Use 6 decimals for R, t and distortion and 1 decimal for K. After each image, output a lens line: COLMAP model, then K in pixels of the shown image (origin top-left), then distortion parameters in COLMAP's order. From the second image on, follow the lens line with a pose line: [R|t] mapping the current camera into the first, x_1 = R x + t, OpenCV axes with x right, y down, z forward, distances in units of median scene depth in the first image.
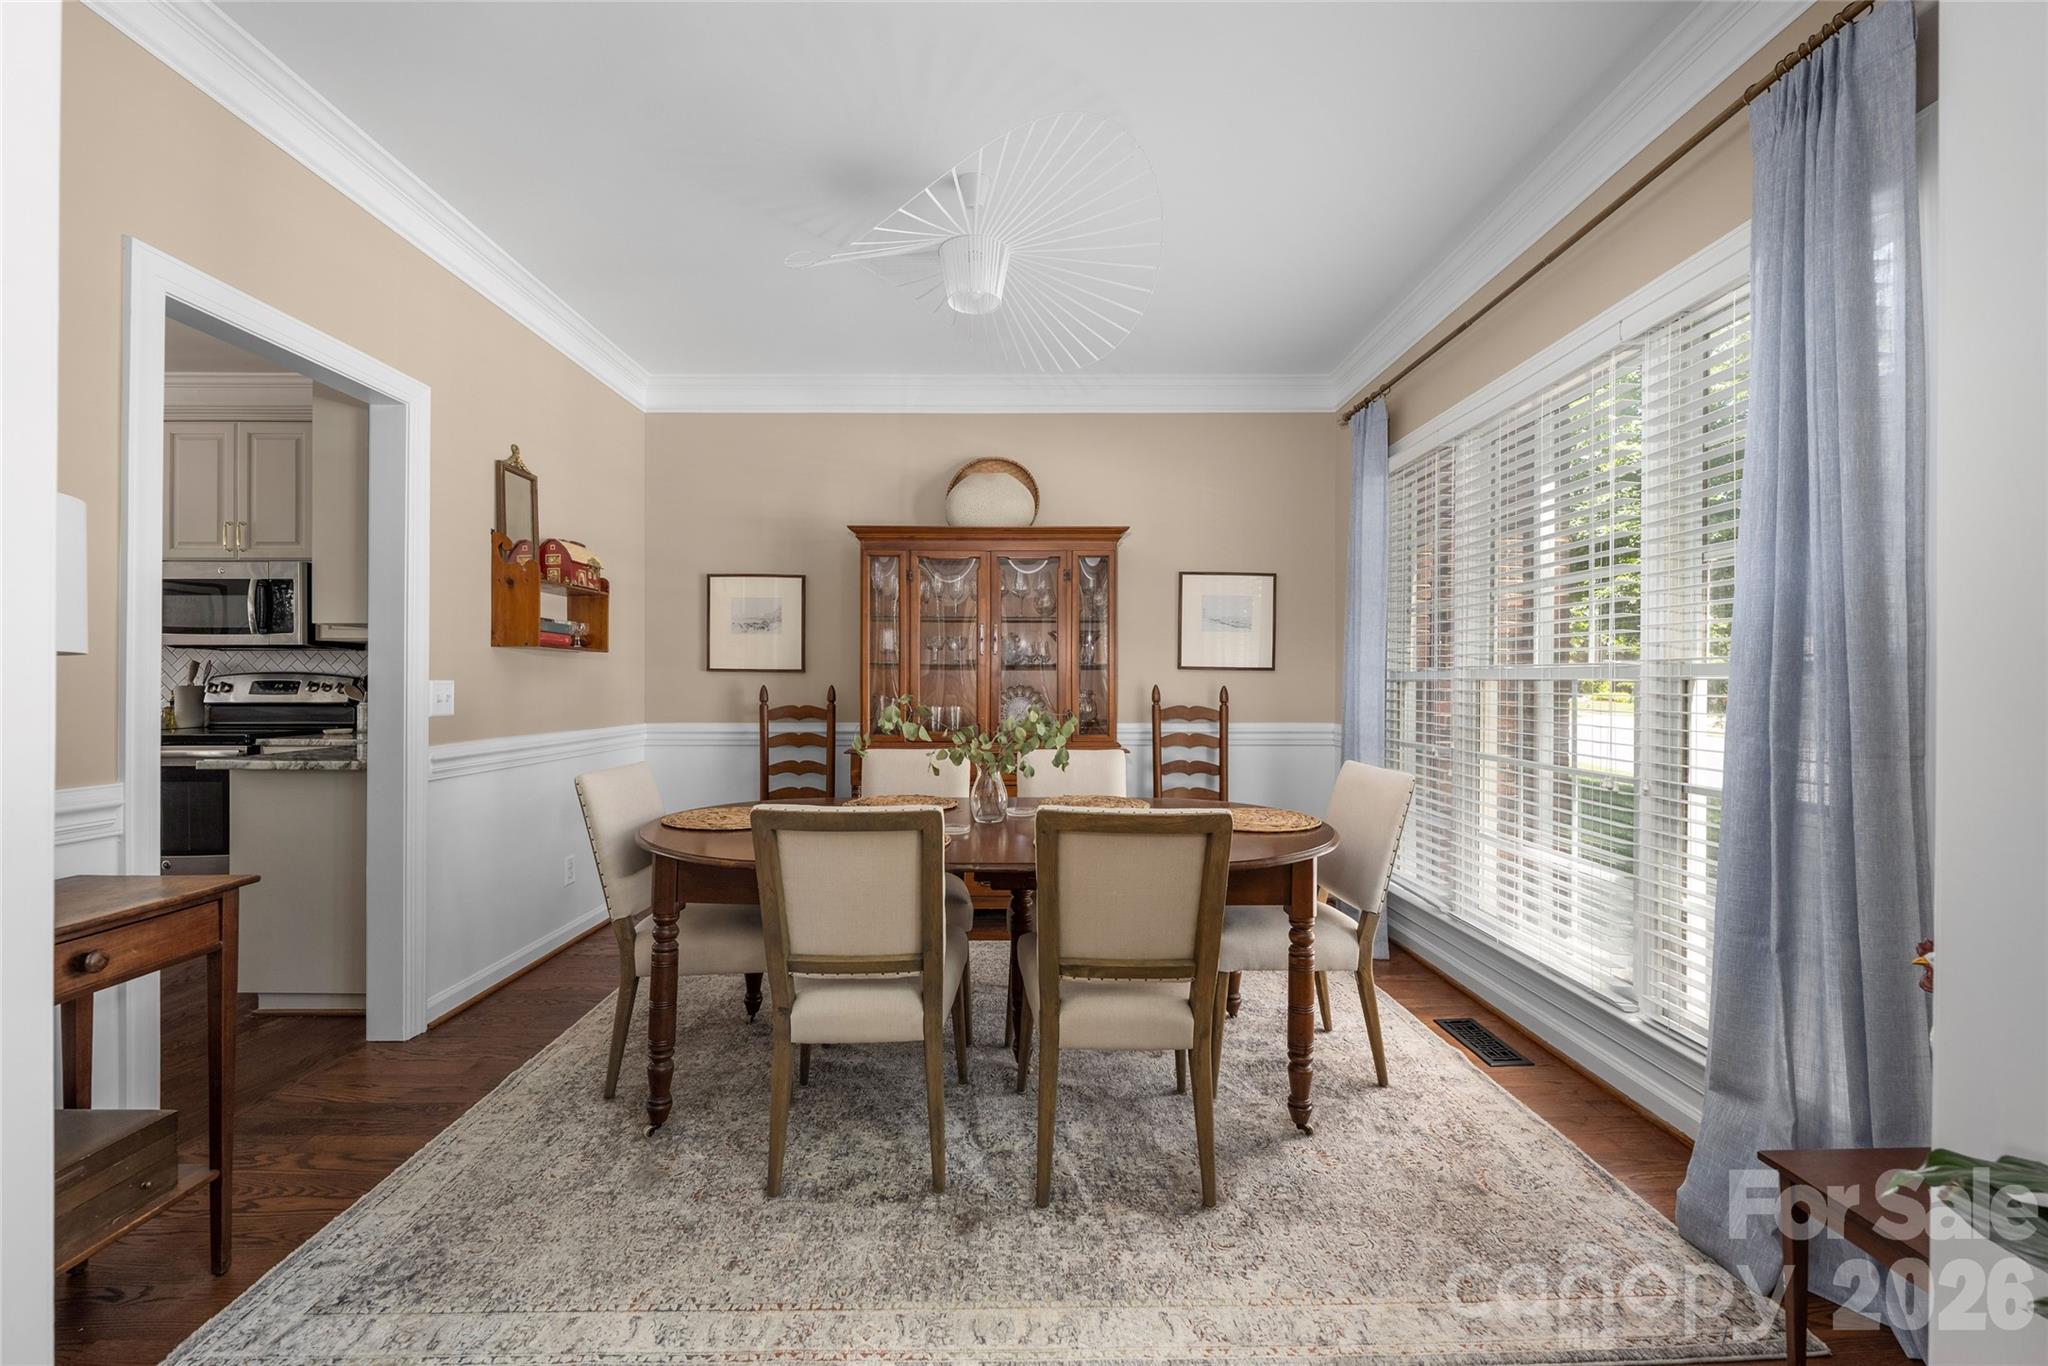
lens RADIAL K [[846.9, 0, 1026.8], [0, 846.9, 682.6], [0, 0, 1]] dist [-0.003251, 0.000661]
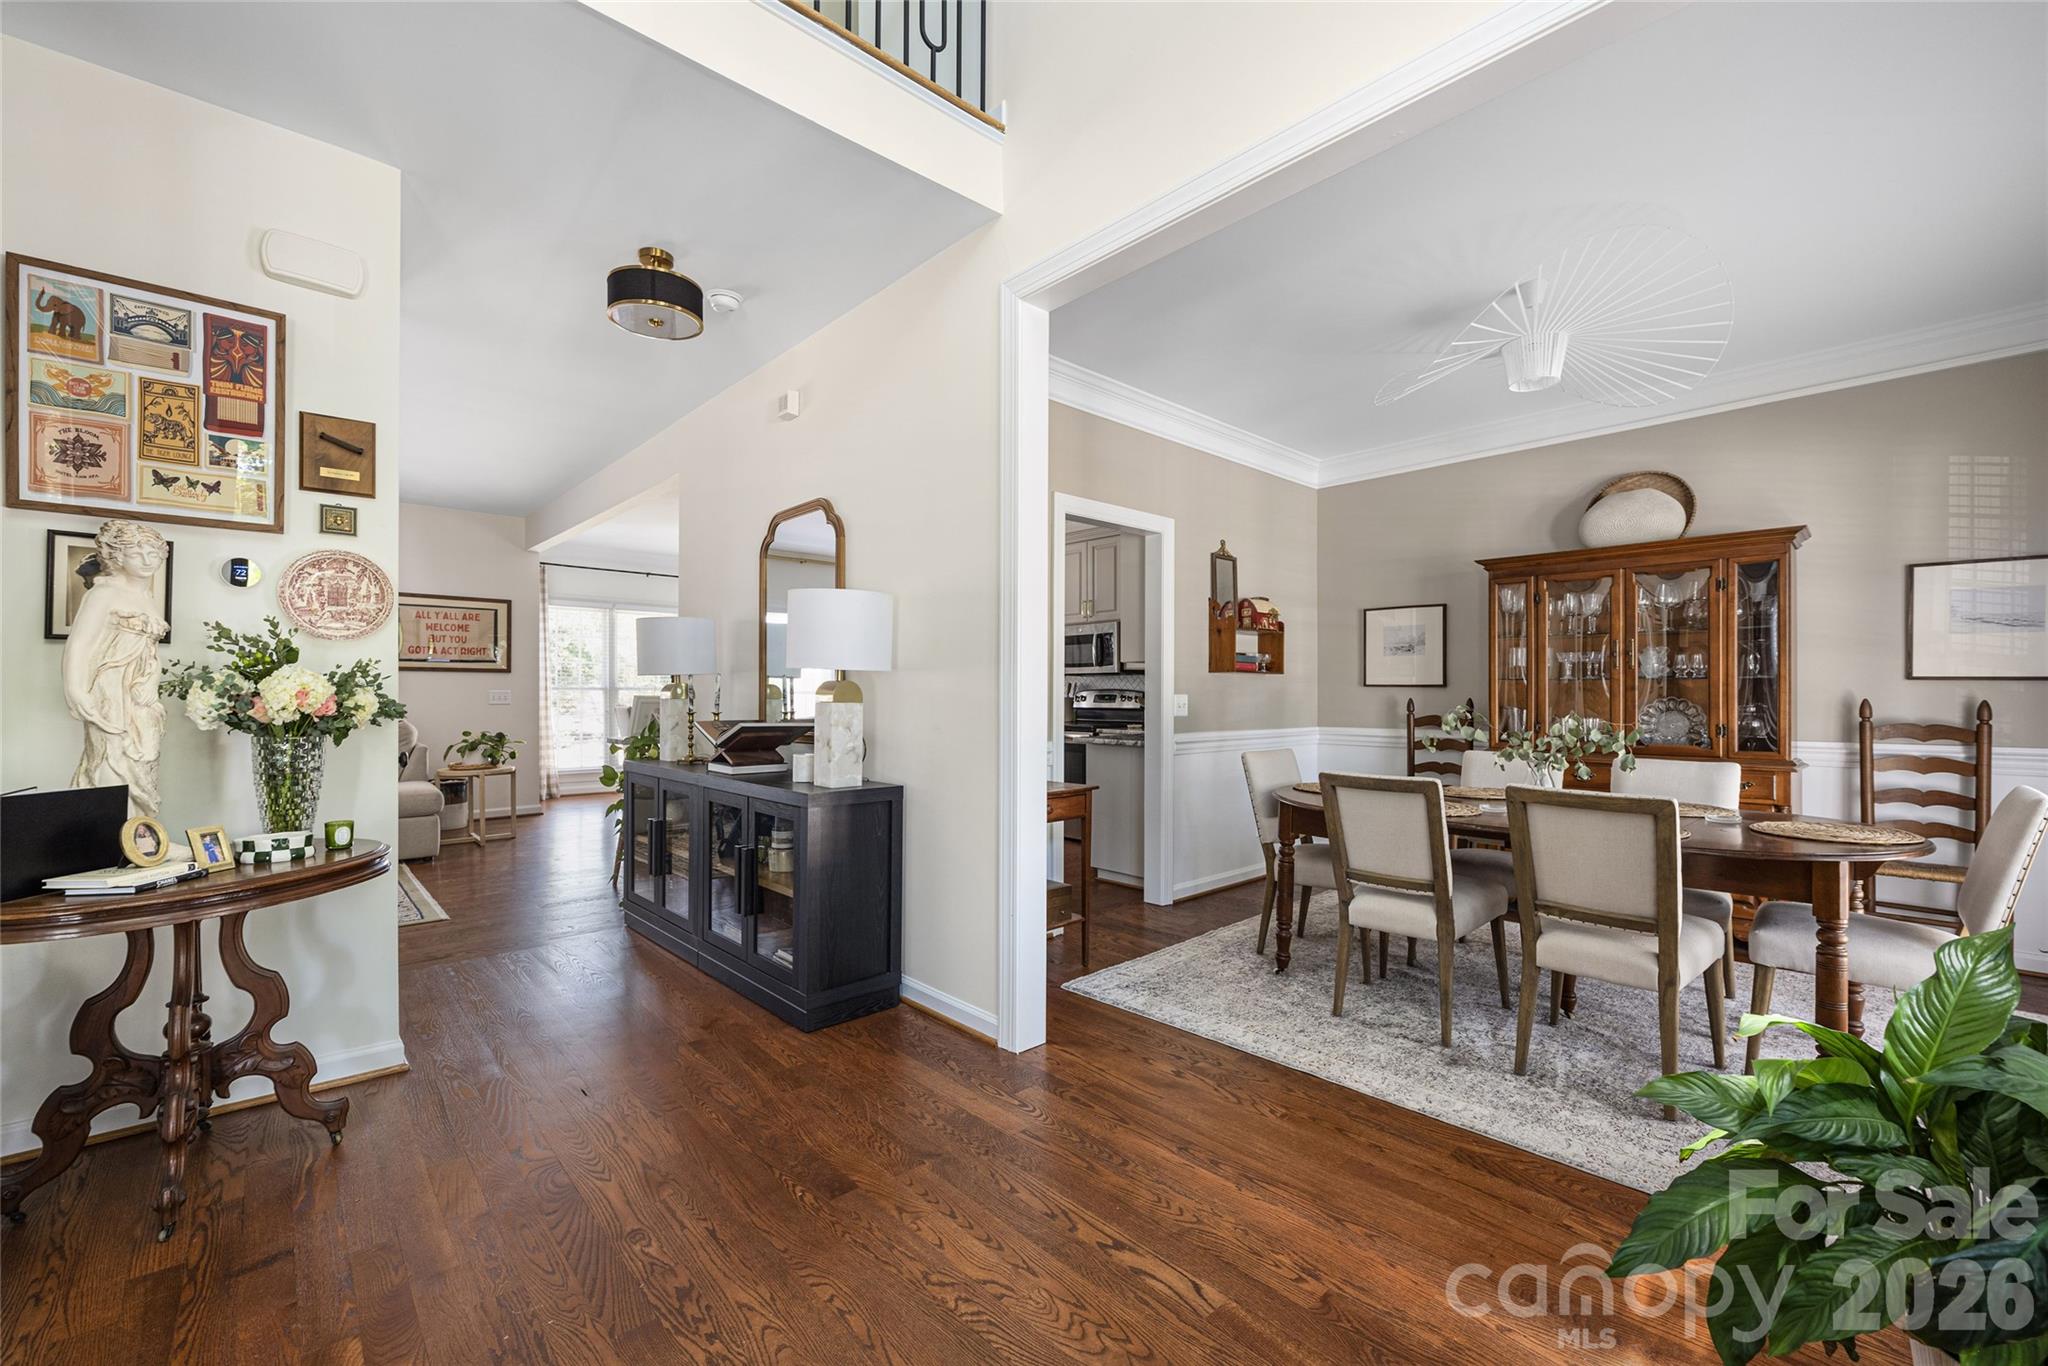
lens RADIAL K [[846.9, 0, 1023.0], [0, 846.9, 686.5], [0, 0, 1]] dist [-0.003251, 0.000661]
pose [[0.678437, -0.007739, -0.734618, 0.286600], [0.001104, 0.999954, -0.009515, -0.003002], [0.734658, 0.005644, 0.678414, -0.316611]]
